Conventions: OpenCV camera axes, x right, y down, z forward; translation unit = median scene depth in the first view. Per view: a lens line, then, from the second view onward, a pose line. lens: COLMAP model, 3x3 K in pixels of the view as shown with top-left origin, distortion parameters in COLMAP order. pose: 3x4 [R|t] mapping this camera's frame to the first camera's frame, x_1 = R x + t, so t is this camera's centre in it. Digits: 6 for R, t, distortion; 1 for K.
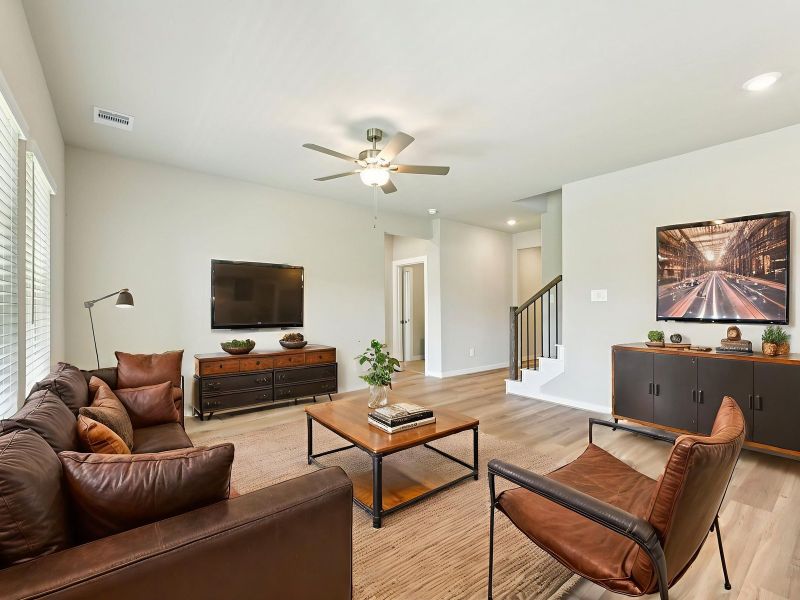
lens RADIAL K [[364.4, 0, 400.2], [0, 364.4, 303.8], [0, 0, 1]] dist [-0.000161, -0.000138]
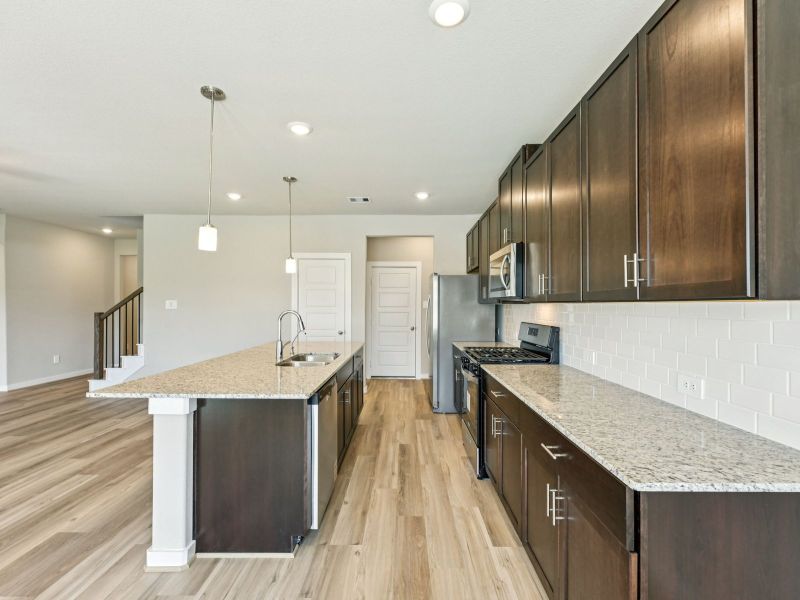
lens RADIAL K [[364.4, 0, 398.7], [0, 364.4, 305.8], [0, 0, 1]] dist [-0.000161, -0.000138]
pose [[0.636748, 0.002354, 0.771068, 0.041491], [-0.008560, 0.999955, 0.004016, -0.025226], [-0.771024, -0.009158, 0.636740, -0.394836]]
